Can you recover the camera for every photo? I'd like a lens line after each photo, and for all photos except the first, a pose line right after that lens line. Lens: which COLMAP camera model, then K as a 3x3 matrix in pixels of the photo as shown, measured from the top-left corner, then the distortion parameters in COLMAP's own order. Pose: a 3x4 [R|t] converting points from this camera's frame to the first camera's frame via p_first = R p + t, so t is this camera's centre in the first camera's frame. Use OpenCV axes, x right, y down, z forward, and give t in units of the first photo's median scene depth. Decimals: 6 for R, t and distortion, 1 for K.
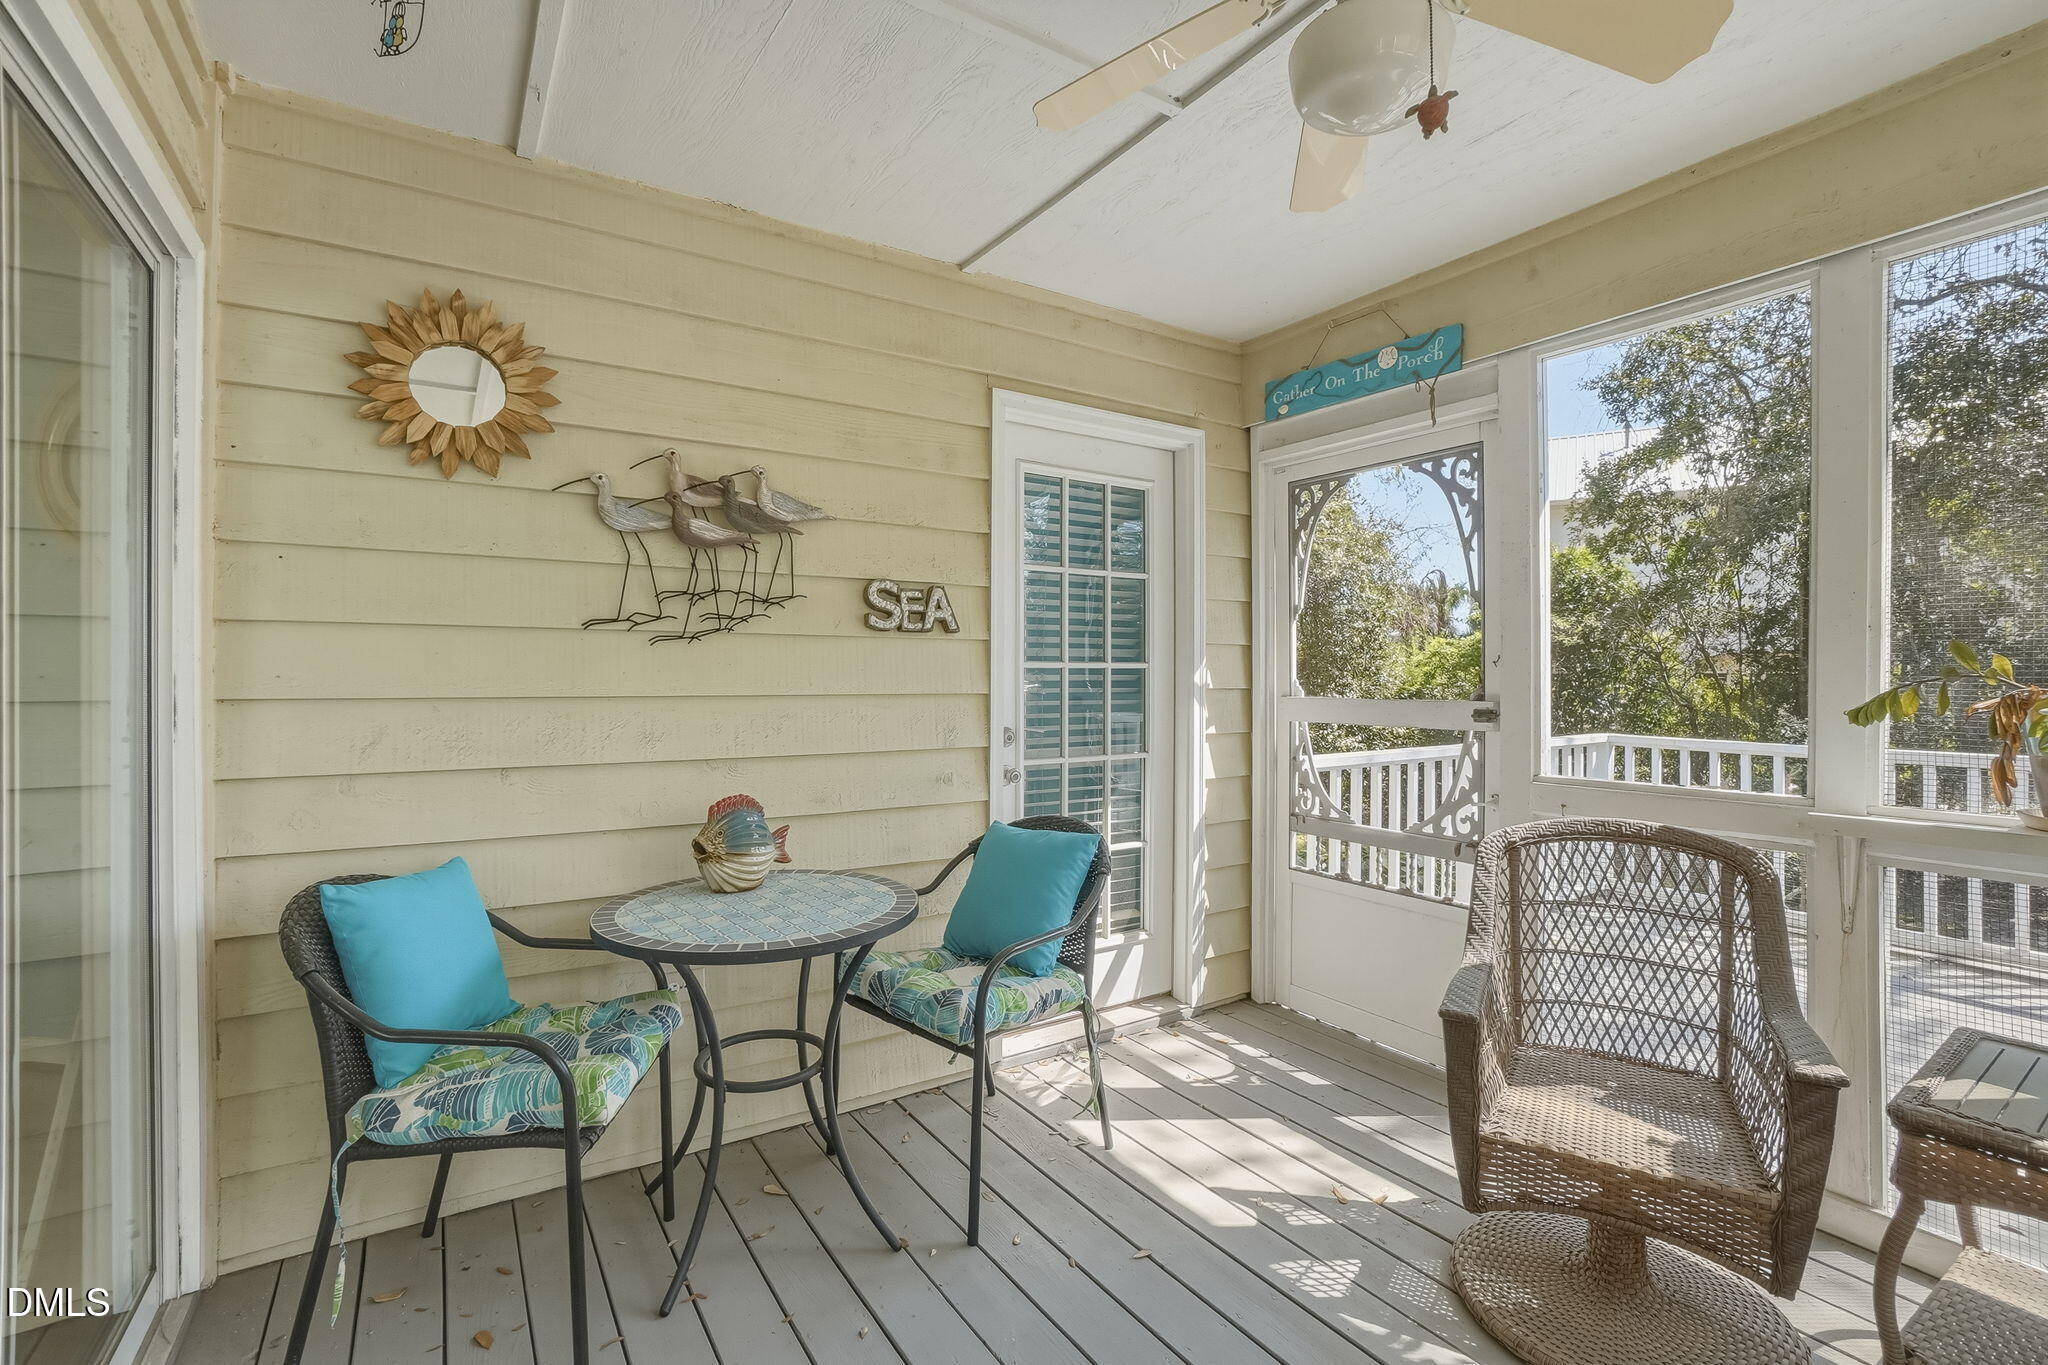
lens RADIAL K [[952.4, 0, 1024.6], [0, 952.4, 683.2], [0, 0, 1]] dist [-0.018383, 0.004013]
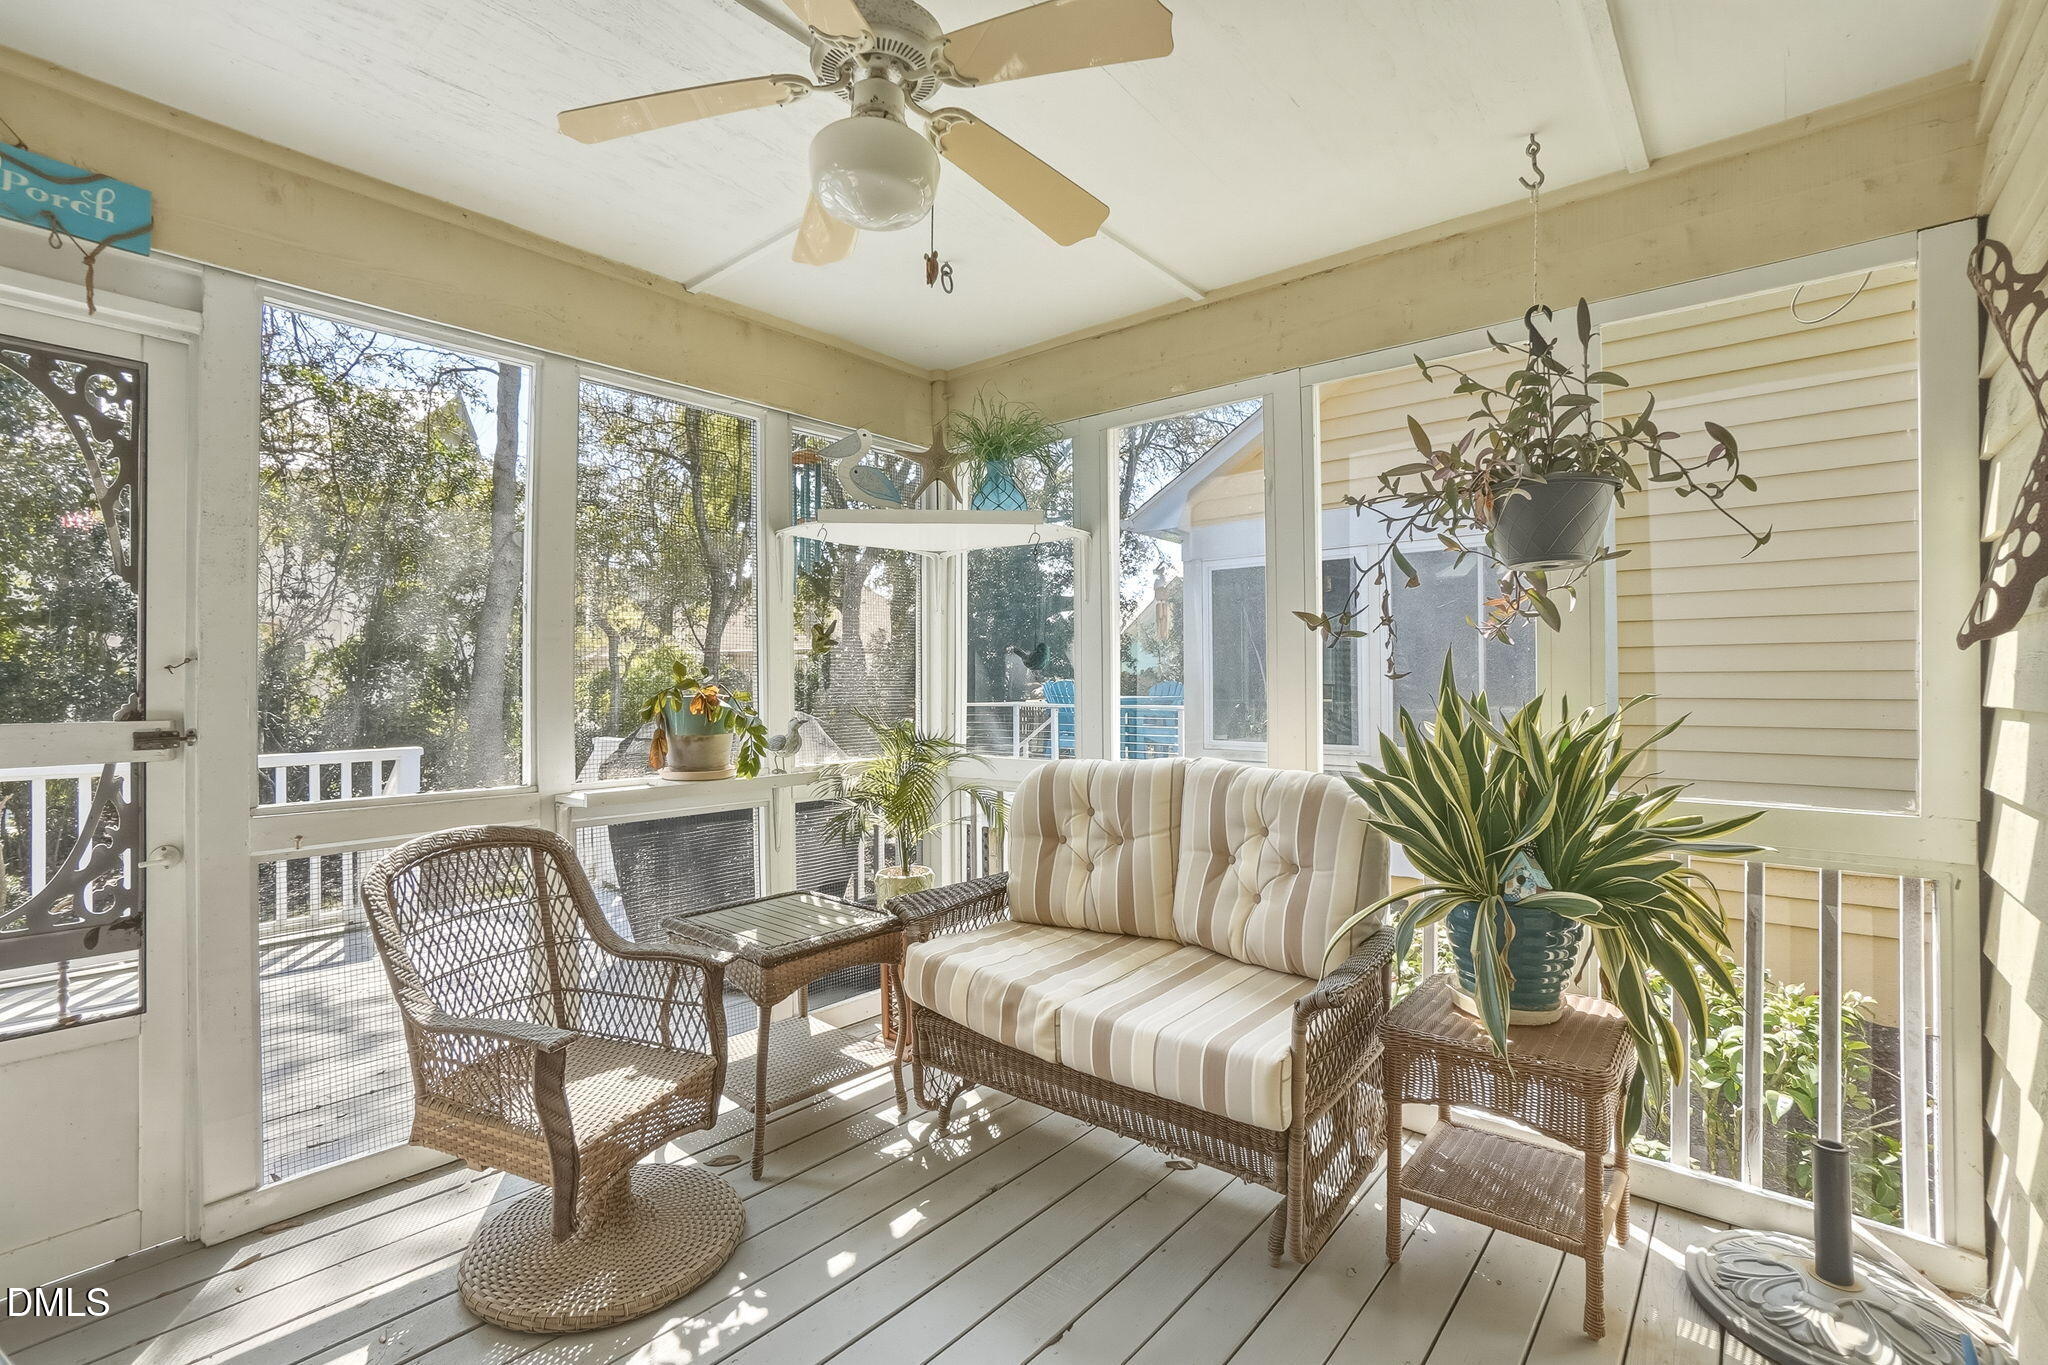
lens RADIAL K [[952.4, 0, 1029.2], [0, 952.4, 683.0], [0, 0, 1]] dist [-0.018383, 0.004013]
pose [[-0.321609, 0.005064, 0.946859, -0.416841], [-0.001508, 0.999982, -0.005860, -0.006637], [-0.946871, -0.003313, -0.321595, 0.592235]]
